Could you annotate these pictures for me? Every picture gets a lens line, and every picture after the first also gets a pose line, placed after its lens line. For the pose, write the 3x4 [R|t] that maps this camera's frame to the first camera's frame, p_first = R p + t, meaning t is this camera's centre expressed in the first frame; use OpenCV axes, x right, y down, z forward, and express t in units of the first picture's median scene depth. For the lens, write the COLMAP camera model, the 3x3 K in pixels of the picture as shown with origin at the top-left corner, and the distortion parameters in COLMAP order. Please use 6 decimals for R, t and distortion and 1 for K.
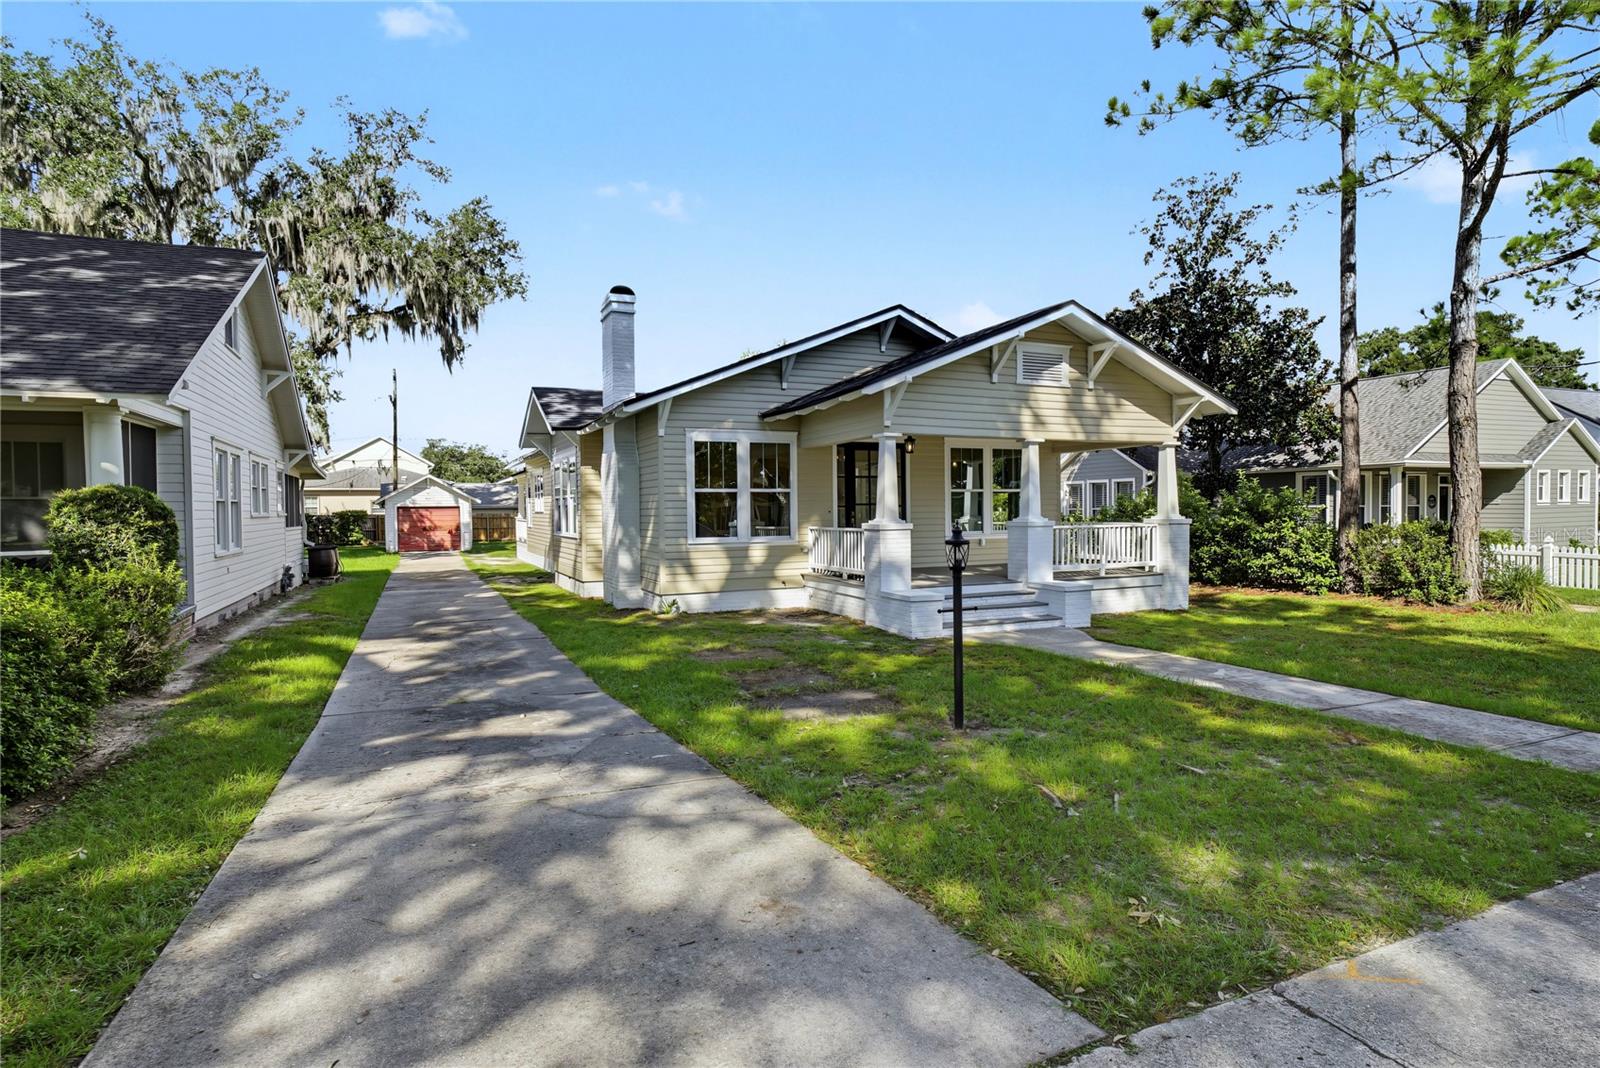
lens RADIAL K [[832.9, 0, 803.3], [0, 832.9, 521.7], [0, 0, 1]] dist [-0.004709, -0.000175]
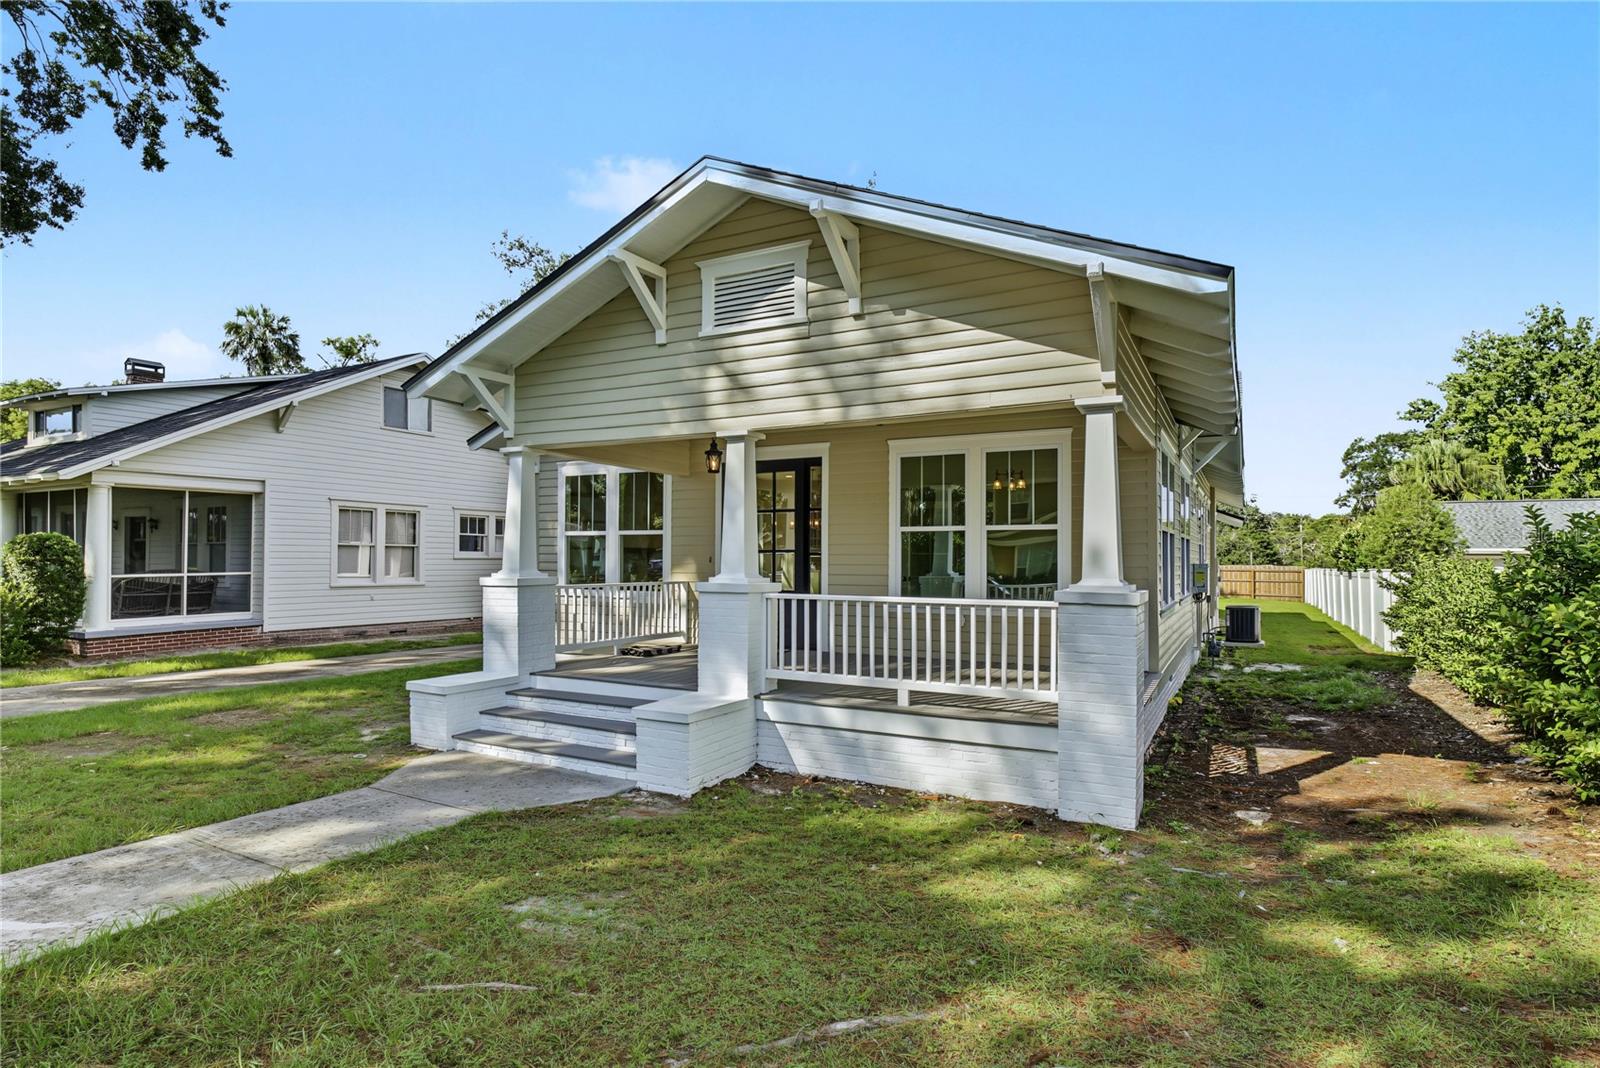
lens RADIAL K [[829.6, 0, 799.1], [0, 829.6, 547.0], [0, 0, 1]] dist [0.003243, 0.000023]
pose [[0.601750, 0.000600, -0.798684, 0.704620], [-0.022886, 0.999602, -0.016492, -0.014651], [0.798357, 0.028202, 0.601524, 0.677359]]
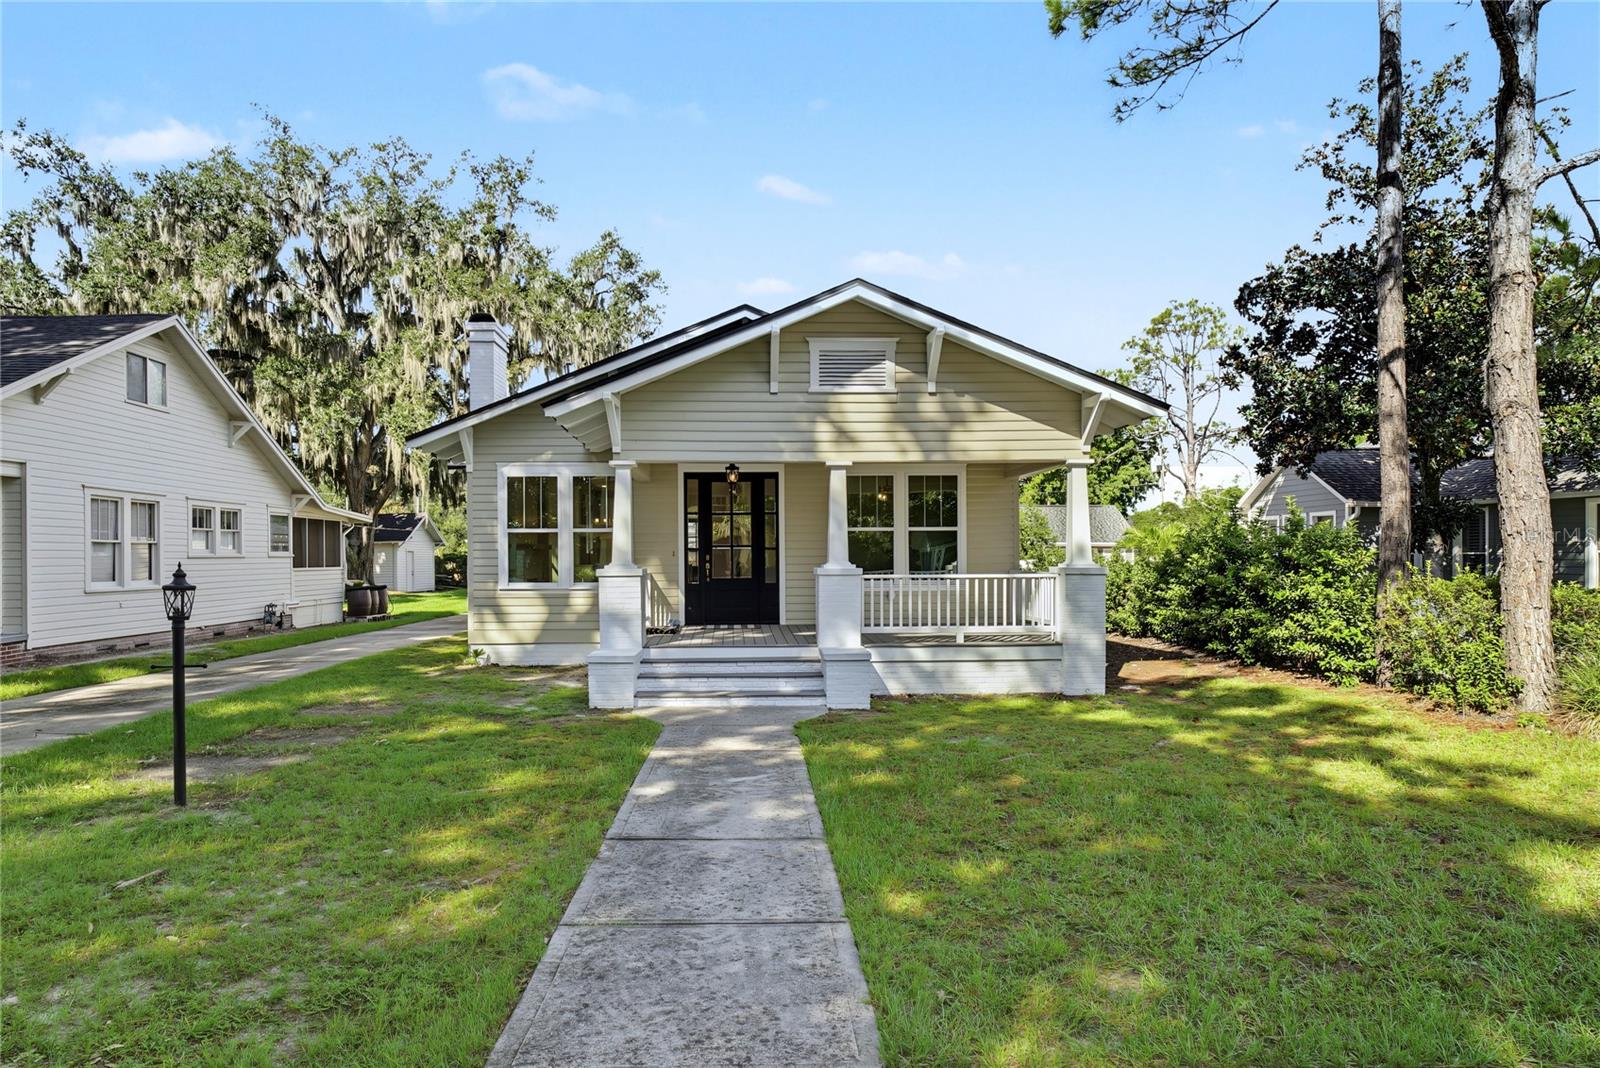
lens RADIAL K [[937.4, 0, 772.5], [0, 937.4, 558.5], [0, 0, 1]] dist [-0.007165, -0.001494]
pose [[0.924091, 0.006611, -0.382115, 0.529769], [-0.009893, 0.999929, -0.006624, -0.003090], [0.382044, 0.009901, 0.924091, 0.165660]]
